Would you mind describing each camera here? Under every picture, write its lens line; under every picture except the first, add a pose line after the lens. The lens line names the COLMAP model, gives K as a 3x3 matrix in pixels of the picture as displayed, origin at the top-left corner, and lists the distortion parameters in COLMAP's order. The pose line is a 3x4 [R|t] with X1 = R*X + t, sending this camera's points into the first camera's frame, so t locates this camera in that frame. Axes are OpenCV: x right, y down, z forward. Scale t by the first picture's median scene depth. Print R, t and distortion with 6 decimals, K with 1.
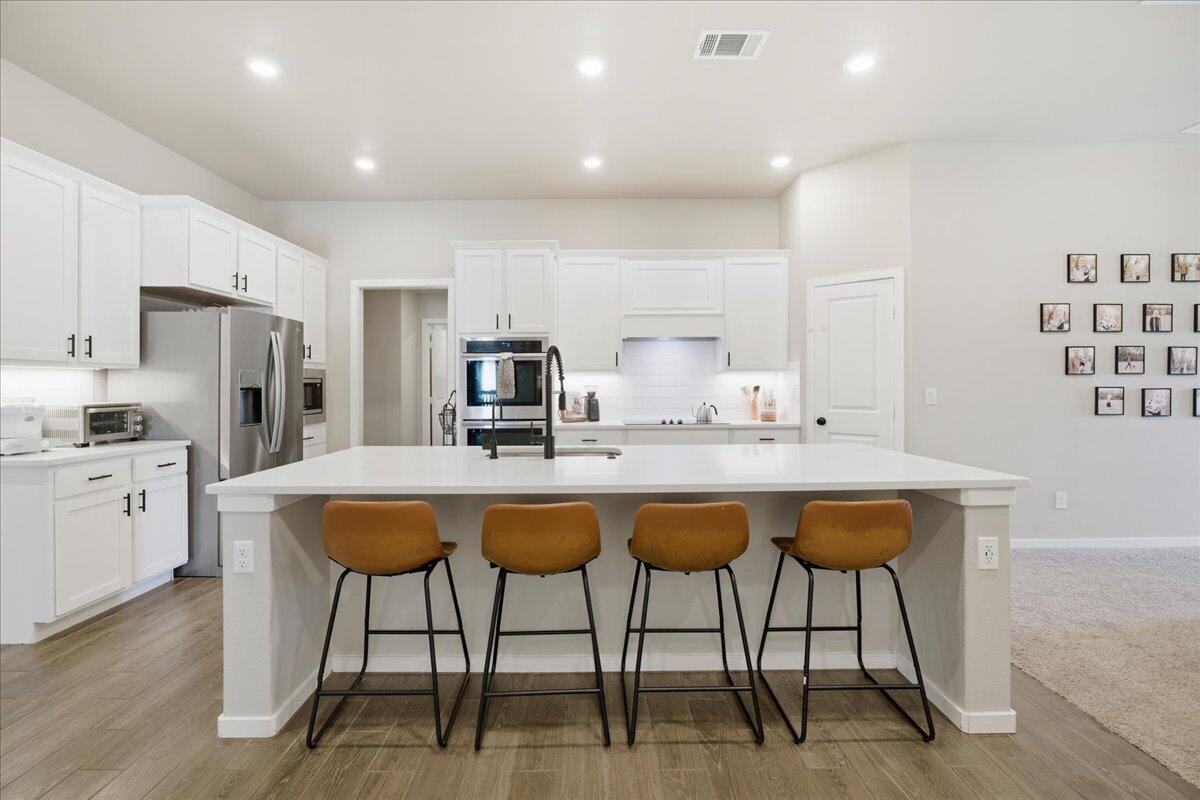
lens RADIAL K [[561.3, 0, 602.6], [0, 561.3, 386.8], [0, 0, 1]] dist [-0.003796, 0.000016]
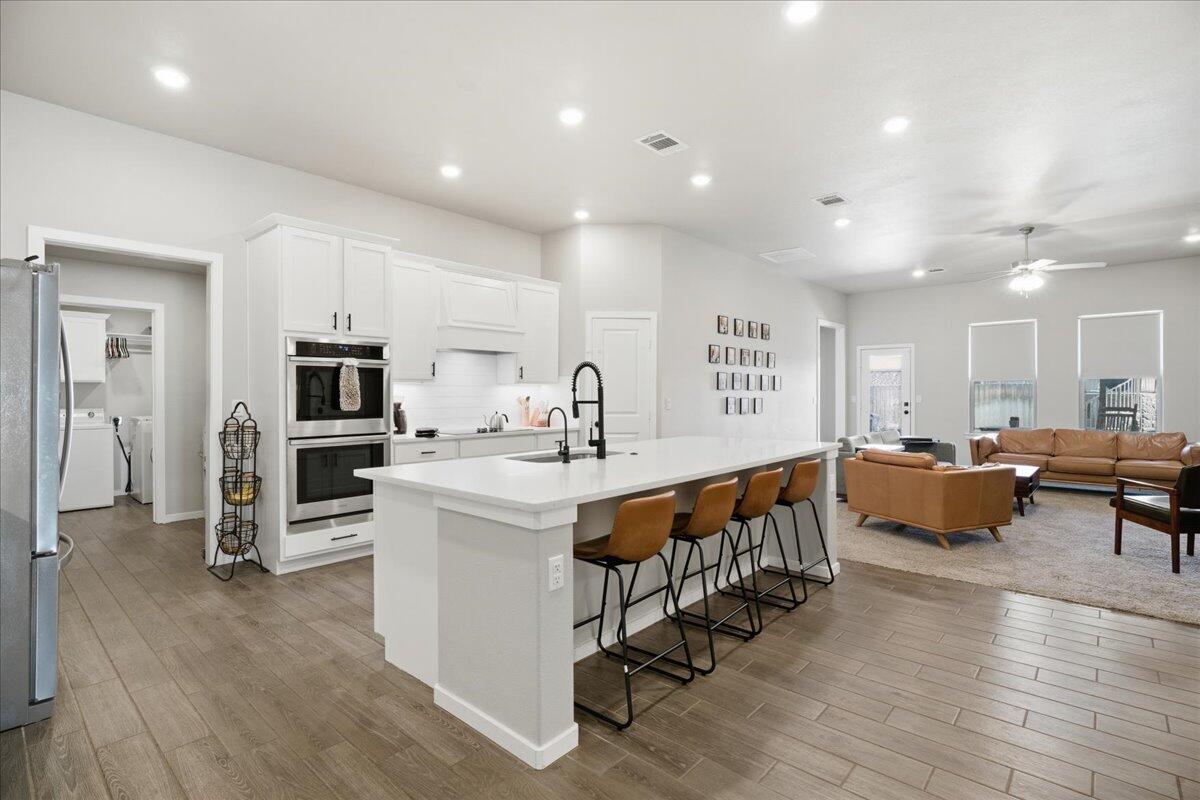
lens RADIAL K [[561.3, 0, 624.6], [0, 561.3, 394.6], [0, 0, 1]] dist [-0.003796, 0.000016]
pose [[0.668067, 0.001872, 0.744099, -0.525689], [0.001801, 0.999990, -0.004132, -0.000183], [-0.744099, 0.004100, 0.668056, 0.106329]]
